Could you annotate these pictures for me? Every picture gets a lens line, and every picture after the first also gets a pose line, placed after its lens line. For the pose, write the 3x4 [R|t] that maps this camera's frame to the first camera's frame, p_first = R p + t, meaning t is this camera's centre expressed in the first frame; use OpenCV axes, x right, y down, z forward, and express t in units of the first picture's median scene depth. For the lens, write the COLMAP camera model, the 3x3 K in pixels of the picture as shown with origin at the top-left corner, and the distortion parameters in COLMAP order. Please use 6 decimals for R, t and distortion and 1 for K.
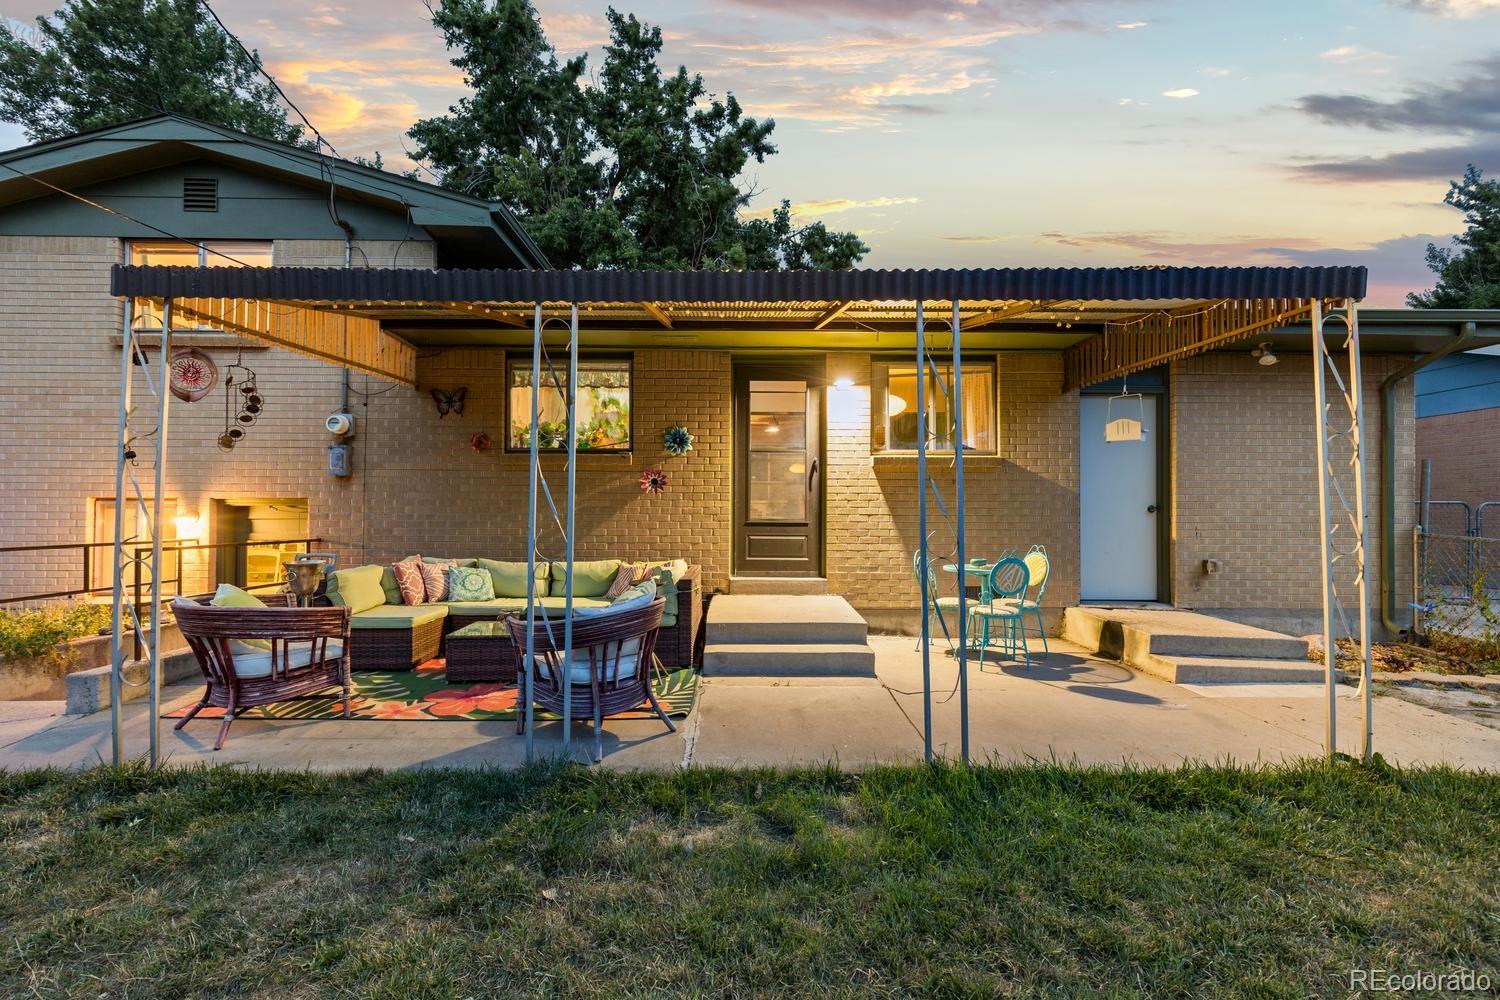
lens RADIAL K [[676.3, 0, 747.9], [0, 676.3, 511.2], [0, 0, 1]] dist [0.002769, -0.000495]
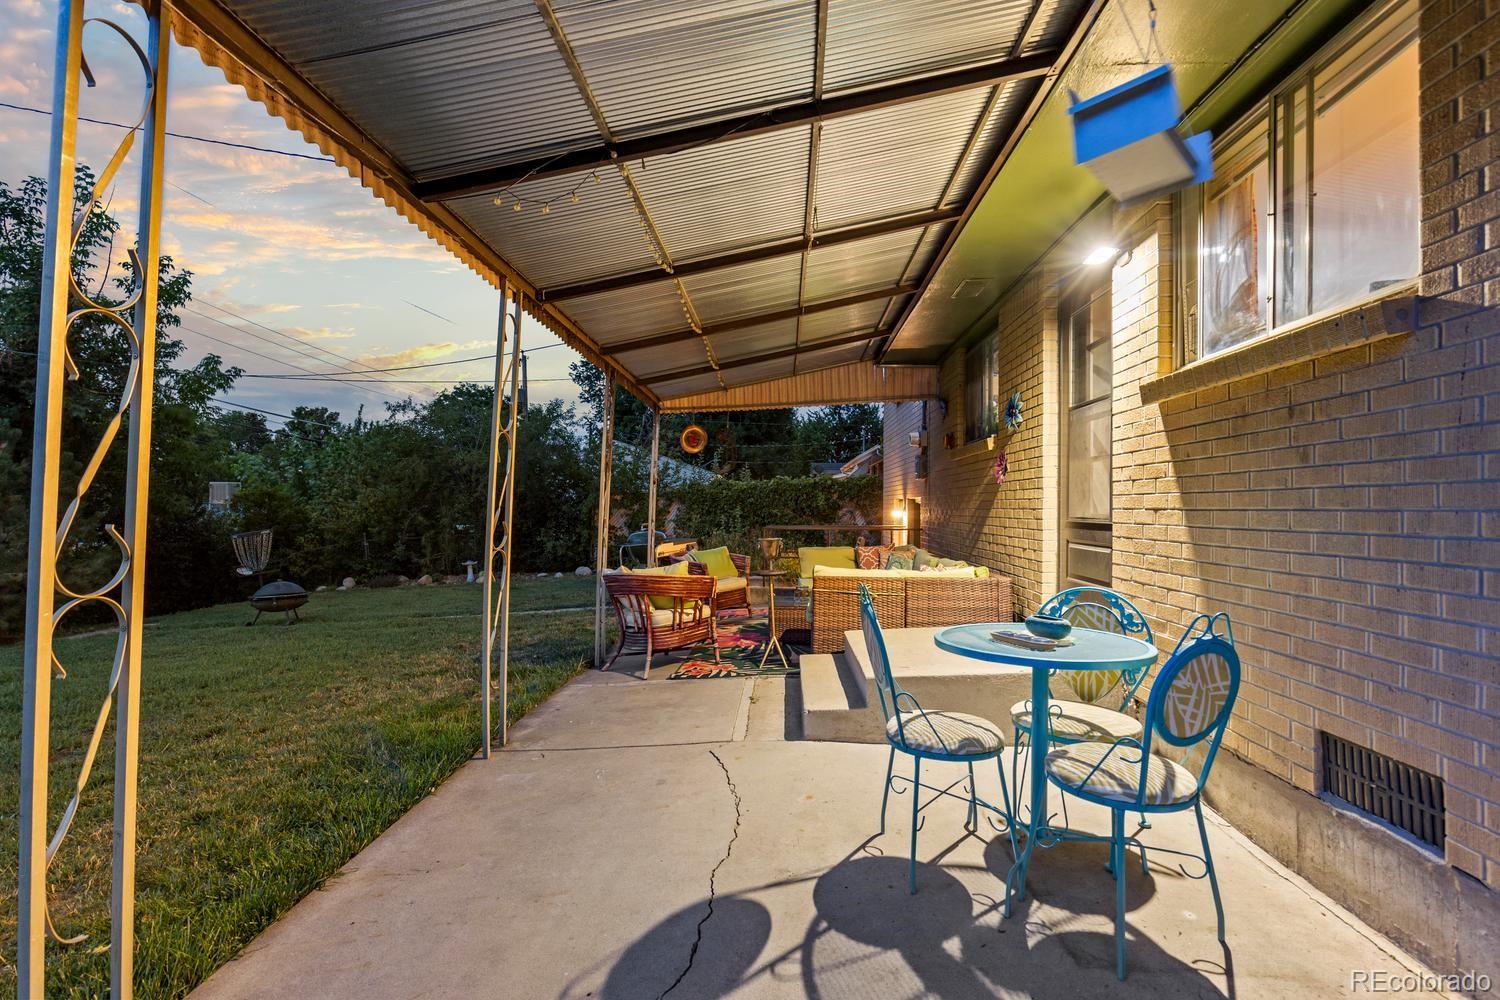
lens RADIAL K [[670.6, 0, 750.0], [0, 670.6, 500.0], [0, 0, 1]] dist [-0.000025, -0.000176]
pose [[-0.069070, -0.015551, -0.997491, 0.658570], [0.003907, 0.999867, -0.015858, 0.005335], [0.997604, -0.004993, -0.069000, 0.748806]]
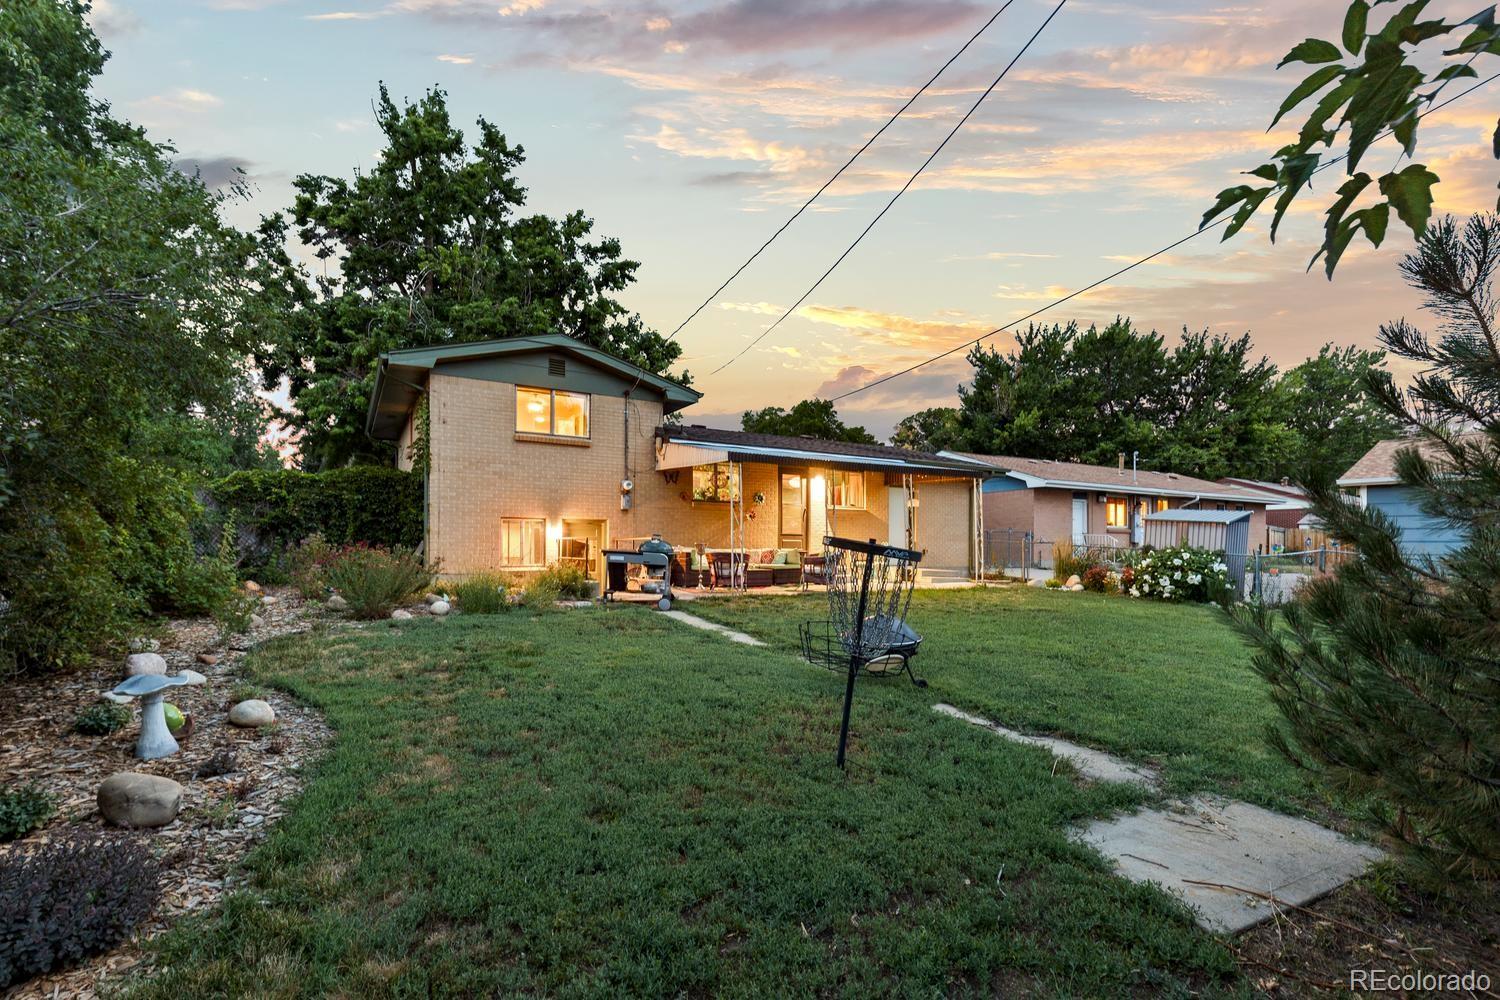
lens RADIAL K [[689.5, 0, 751.4], [0, 689.5, 550.1], [0, 0, 1]] dist [-0.003460, -0.000476]
pose [[0.868144, -0.000048, 0.496313, -1.310047], [-0.006107, 0.999923, 0.010779, 0.049405], [-0.496275, -0.012389, 0.868077, -1.066529]]
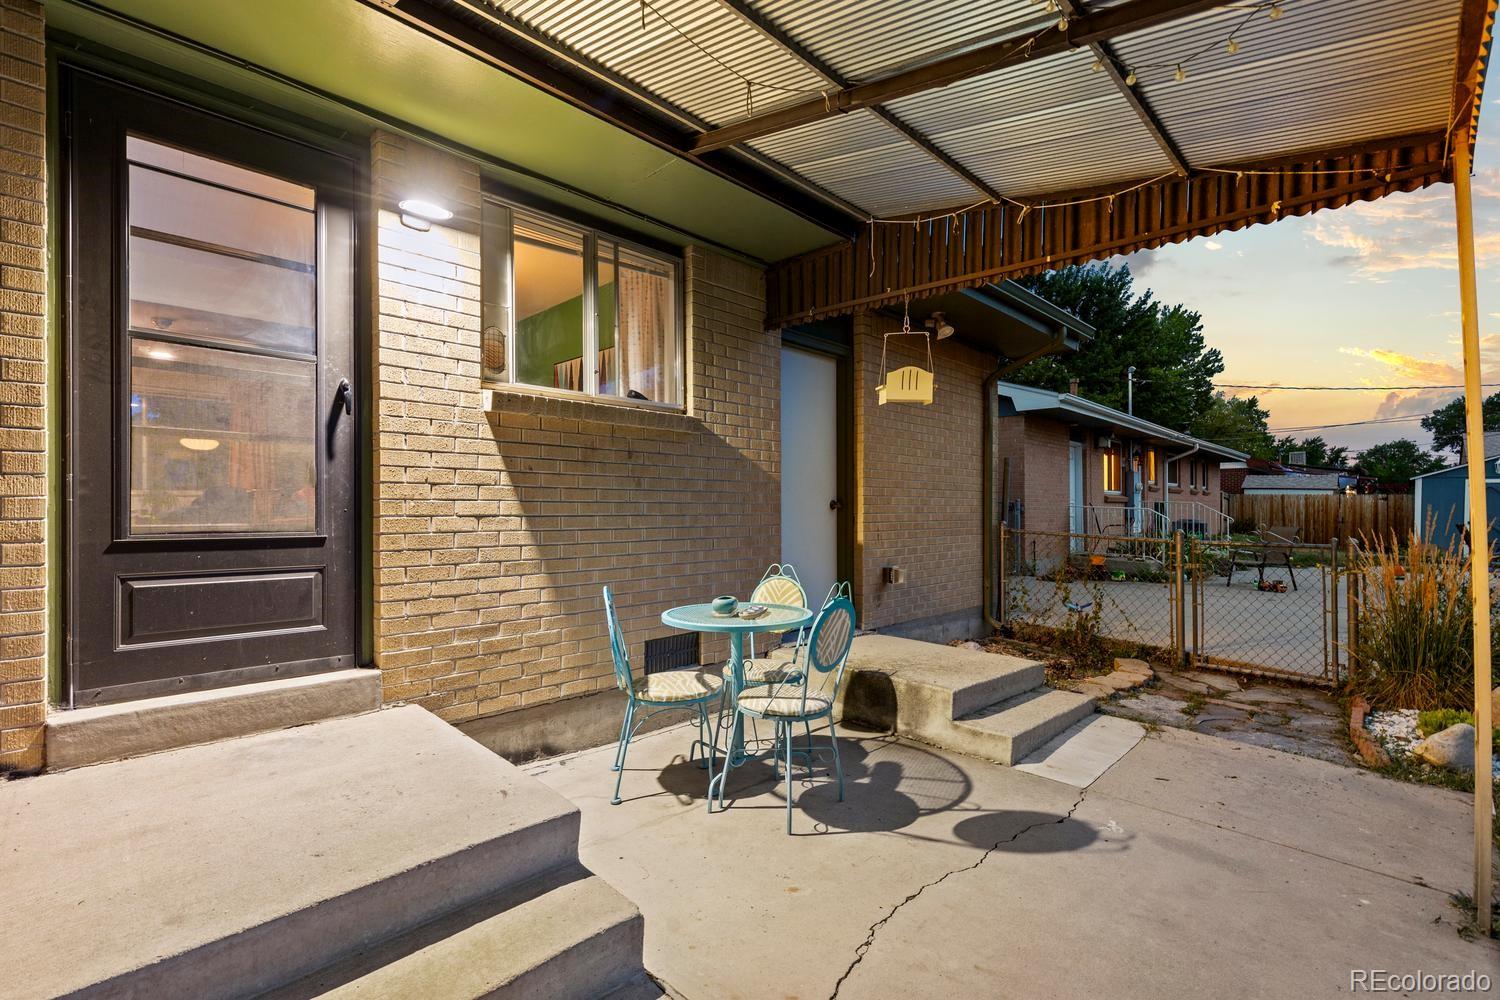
lens RADIAL K [[676.3, 0, 747.9], [0, 676.3, 511.2], [0, 0, 1]] dist [0.002769, -0.000495]
pose [[0.710588, -0.004151, 0.703596, -0.016165], [0.000727, 0.999986, 0.005165, -0.000175], [-0.703608, -0.003159, 0.710581, 0.537824]]
